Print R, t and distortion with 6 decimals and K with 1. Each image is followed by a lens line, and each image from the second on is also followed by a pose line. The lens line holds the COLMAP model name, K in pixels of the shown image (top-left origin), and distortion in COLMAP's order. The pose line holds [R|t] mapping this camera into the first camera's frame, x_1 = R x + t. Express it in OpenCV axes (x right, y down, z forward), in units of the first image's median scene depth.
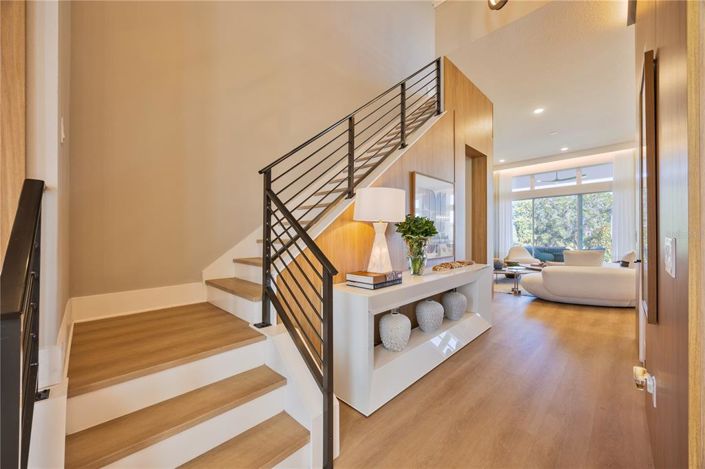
lens RADIAL K [[266.0, 0, 353.3], [0, 266.0, 236.9], [0, 0, 1]] dist [-0.002825, 0.000431]
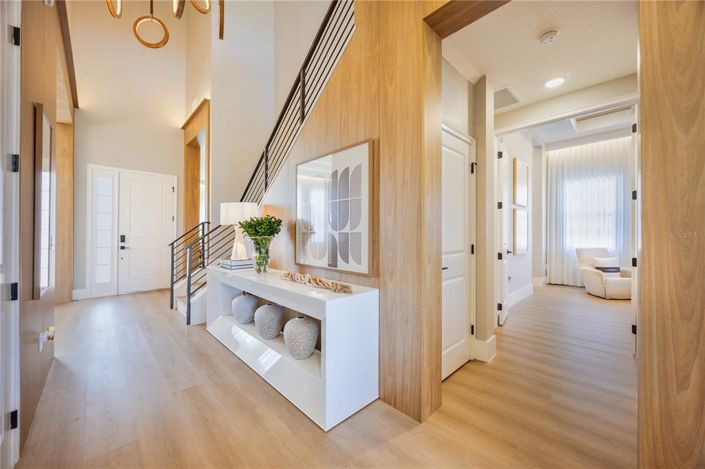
lens RADIAL K [[266.0, 0, 356.7], [0, 266.0, 232.1], [0, 0, 1]] dist [-0.002825, 0.000431]
pose [[-0.006156, 0.002728, -0.999977, 1.332459], [-0.006203, 0.999977, 0.002766, -0.024411], [0.999962, 0.006220, -0.006139, 1.422407]]
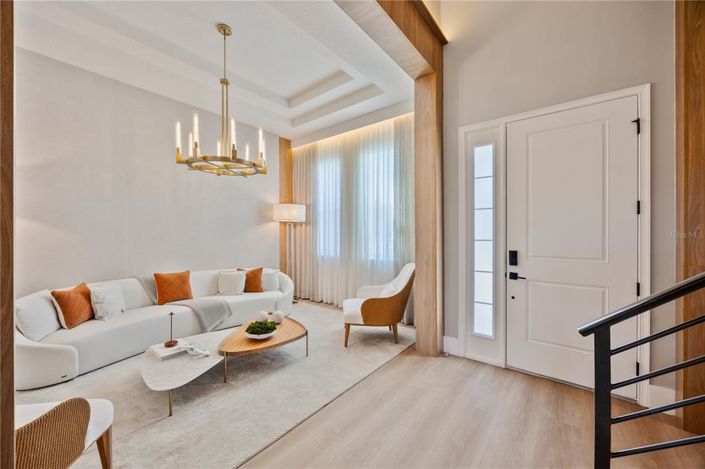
lens RADIAL K [[266.0, 0, 349.0], [0, 266.0, 231.5], [0, 0, 1]] dist [-0.002825, 0.000431]
pose [[-0.995862, 0.010027, -0.090324, 0.006943], [0.010320, 0.999943, -0.002777, -0.058502], [0.090291, -0.003698, -0.995909, 0.549637]]
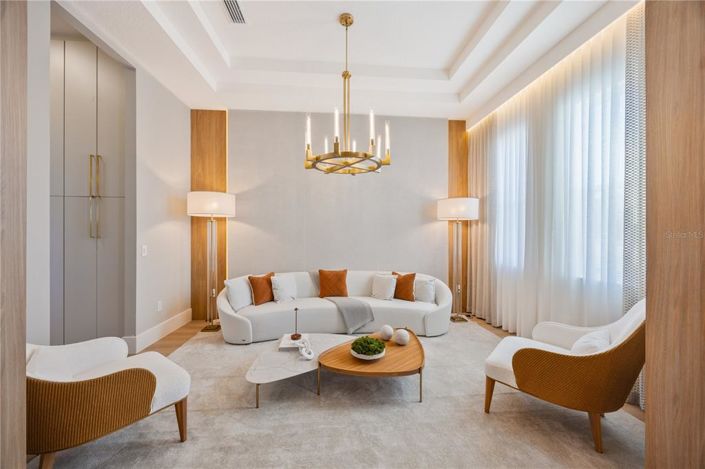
lens RADIAL K [[266.0, 0, 356.4], [0, 266.0, 233.8], [0, 0, 1]] dist [-0.002825, 0.000431]
pose [[-0.768184, 0.014542, 0.640065, -0.290364], [0.012967, 0.999890, -0.007154, -0.053999], [-0.640098, 0.002804, -0.768288, 0.175939]]
